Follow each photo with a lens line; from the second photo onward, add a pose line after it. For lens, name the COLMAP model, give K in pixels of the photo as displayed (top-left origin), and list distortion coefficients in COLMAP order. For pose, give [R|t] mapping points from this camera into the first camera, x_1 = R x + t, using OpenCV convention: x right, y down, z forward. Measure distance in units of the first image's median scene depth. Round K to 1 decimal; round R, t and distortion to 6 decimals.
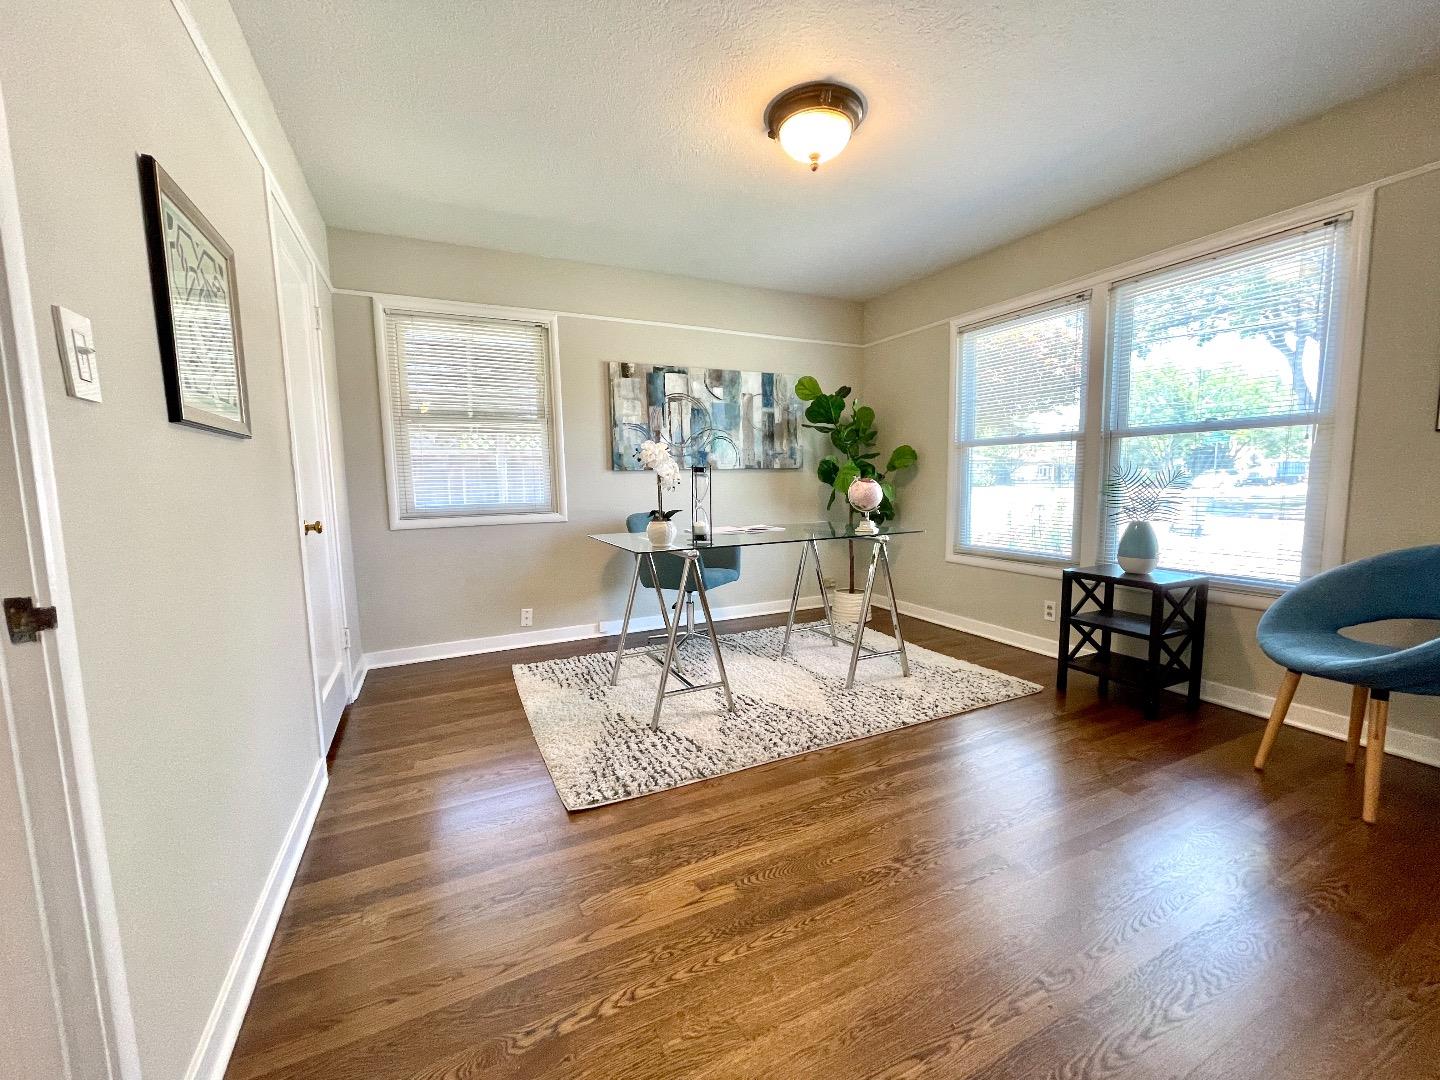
lens RADIAL K [[583.5, 0, 723.3], [0, 583.5, 538.4], [0, 0, 1]] dist [-0.001921, 0.000541]
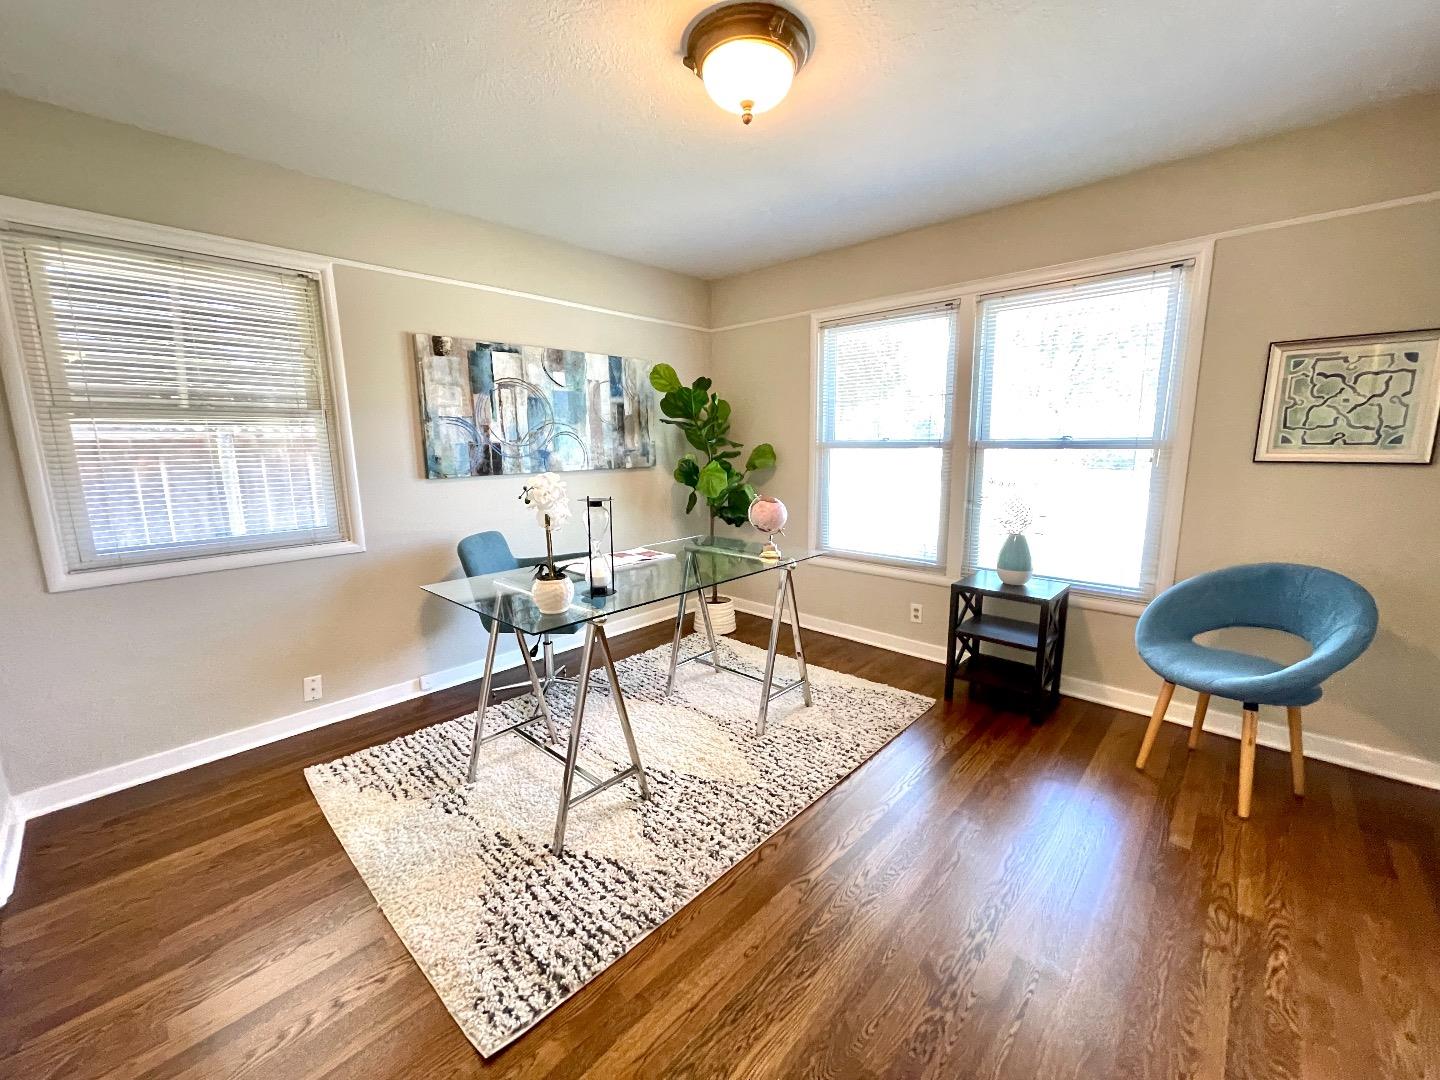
lens RADIAL K [[583.5, 0, 721.1], [0, 583.5, 539.0], [0, 0, 1]] dist [-0.001921, 0.000541]
pose [[0.934380, -0.053326, 0.352266, -0.106235], [0.032028, 0.997304, 0.066019, -0.077752], [-0.354837, -0.050404, 0.933569, 0.153783]]
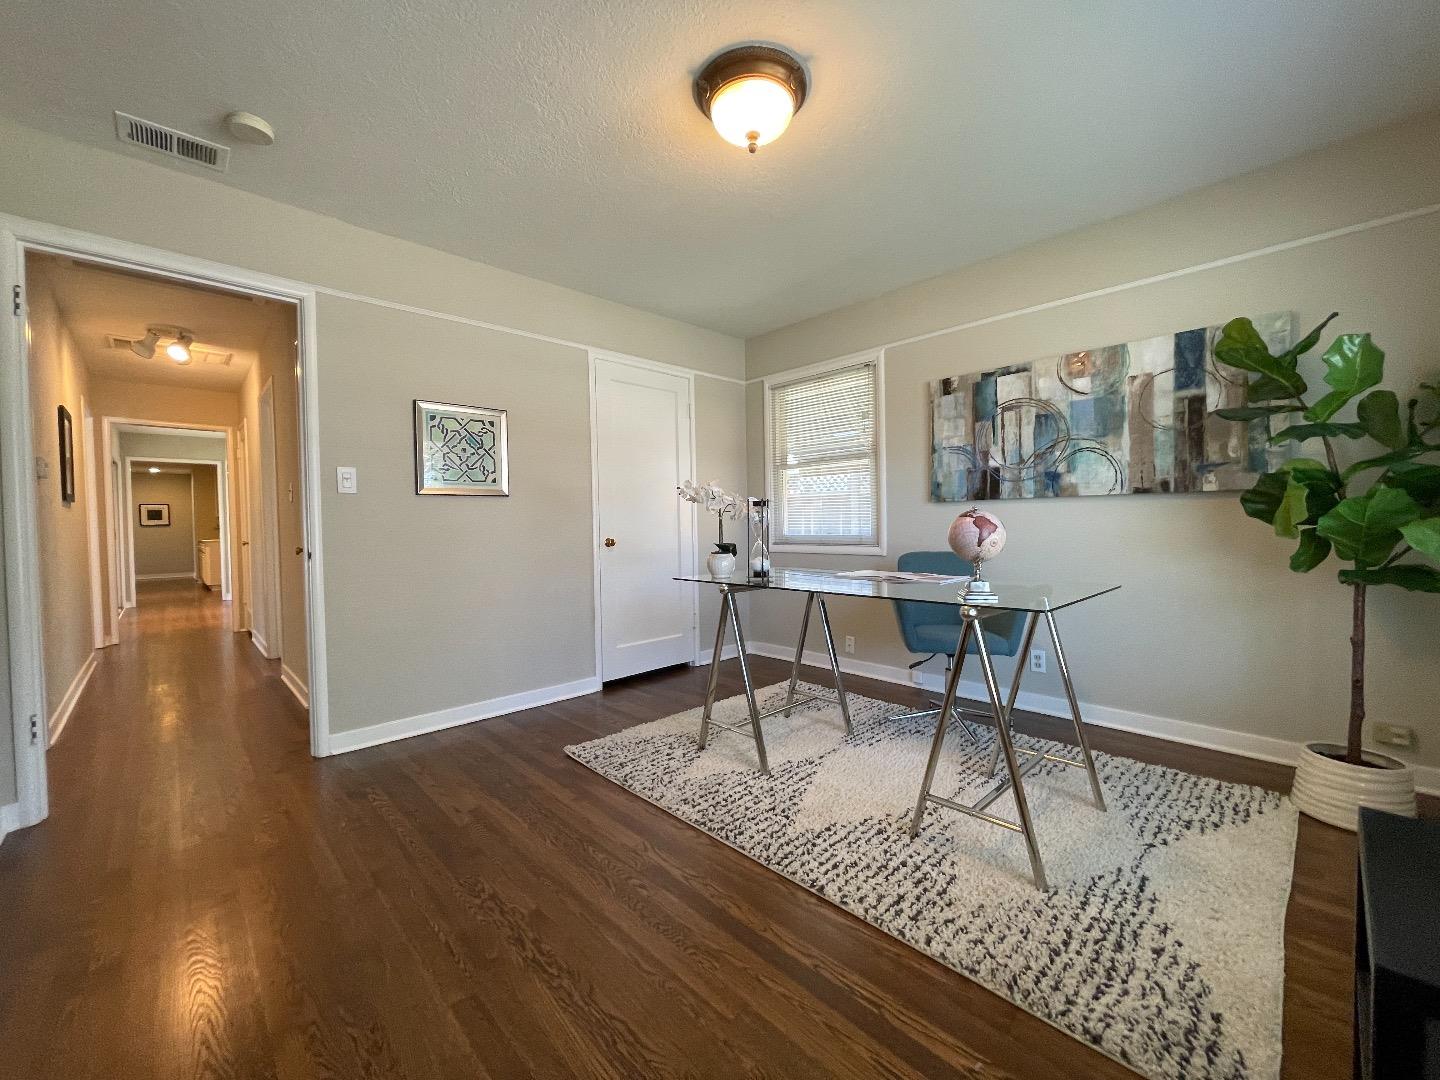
lens RADIAL K [[583.5, 0, 706.2], [0, 583.5, 534.9], [0, 0, 1]] dist [-0.001921, 0.000541]
pose [[0.289041, 0.031976, -0.956782, 0.571585], [-0.088433, 0.996060, 0.006574, -0.043641], [0.953223, 0.082711, 0.290731, 0.430542]]
